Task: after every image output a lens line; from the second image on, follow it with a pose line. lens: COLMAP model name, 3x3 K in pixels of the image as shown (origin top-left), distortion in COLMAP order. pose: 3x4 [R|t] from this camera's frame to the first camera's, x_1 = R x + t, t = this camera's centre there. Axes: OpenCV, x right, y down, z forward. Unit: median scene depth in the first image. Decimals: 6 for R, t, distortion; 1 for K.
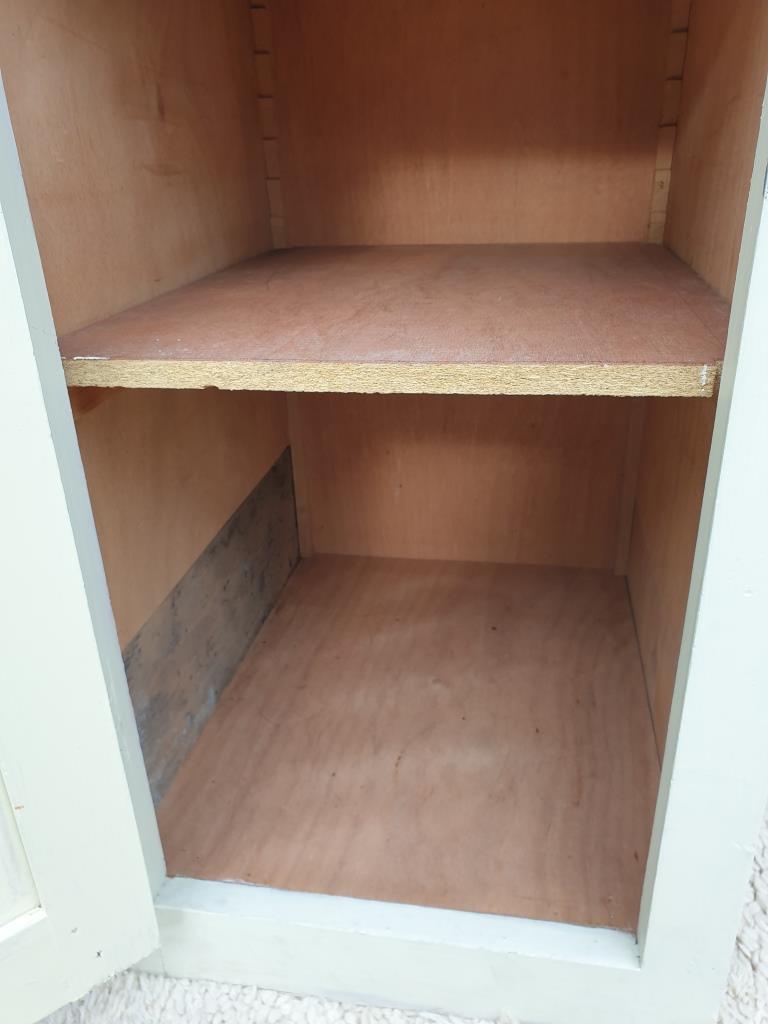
lens RADIAL K [[783.1, 0, 384.0], [0, 783.1, 512.0], [0, 0, 1]] dist [-0.004202, -0.001944]
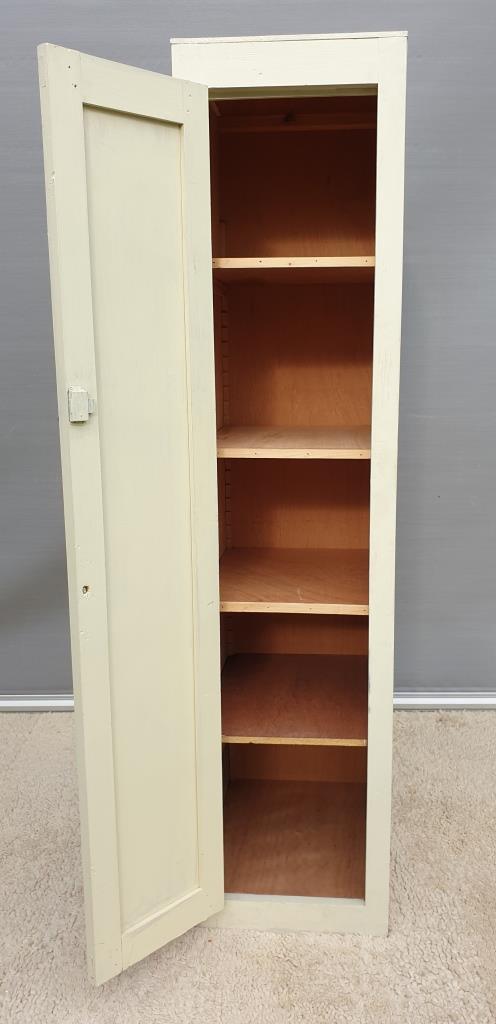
lens RADIAL K [[868.5, 0, 248.0], [0, 868.5, 512.0], [0, 0, 1]] dist [-0.002077, 0.105409]
pose [[0.996671, 0.002544, 0.081485, -0.403908], [0.015694, 0.974828, -0.222404, -0.215538], [-0.079999, 0.222943, 0.971543, -2.467189]]
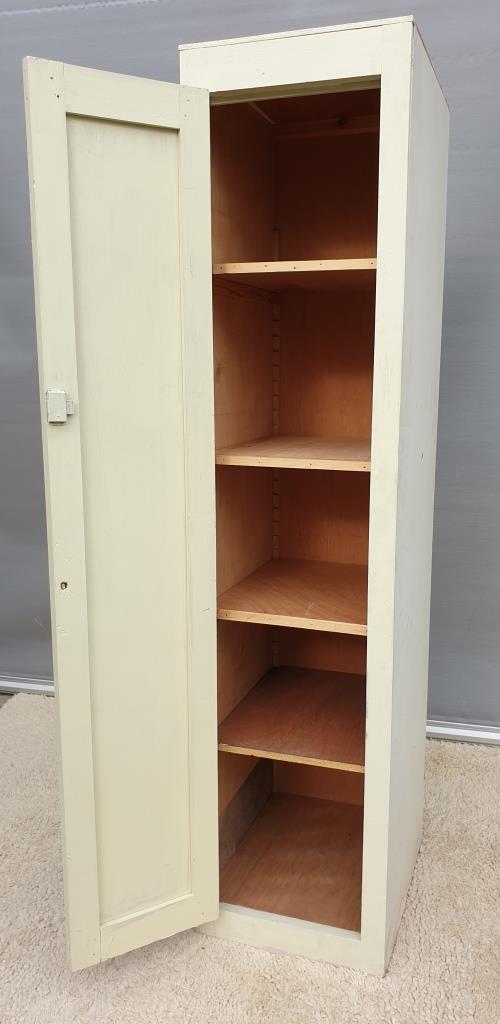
lens RADIAL K [[848.4, 0, 251.7], [0, 848.4, 521.8], [0, 0, 1]] dist [-0.013508, 0.118473]
pose [[0.985405, 0.057624, -0.160176, 0.274450], [-0.092377, 0.971376, -0.218848, -0.246026], [0.142981, 0.230450, 0.962522, -2.336921]]
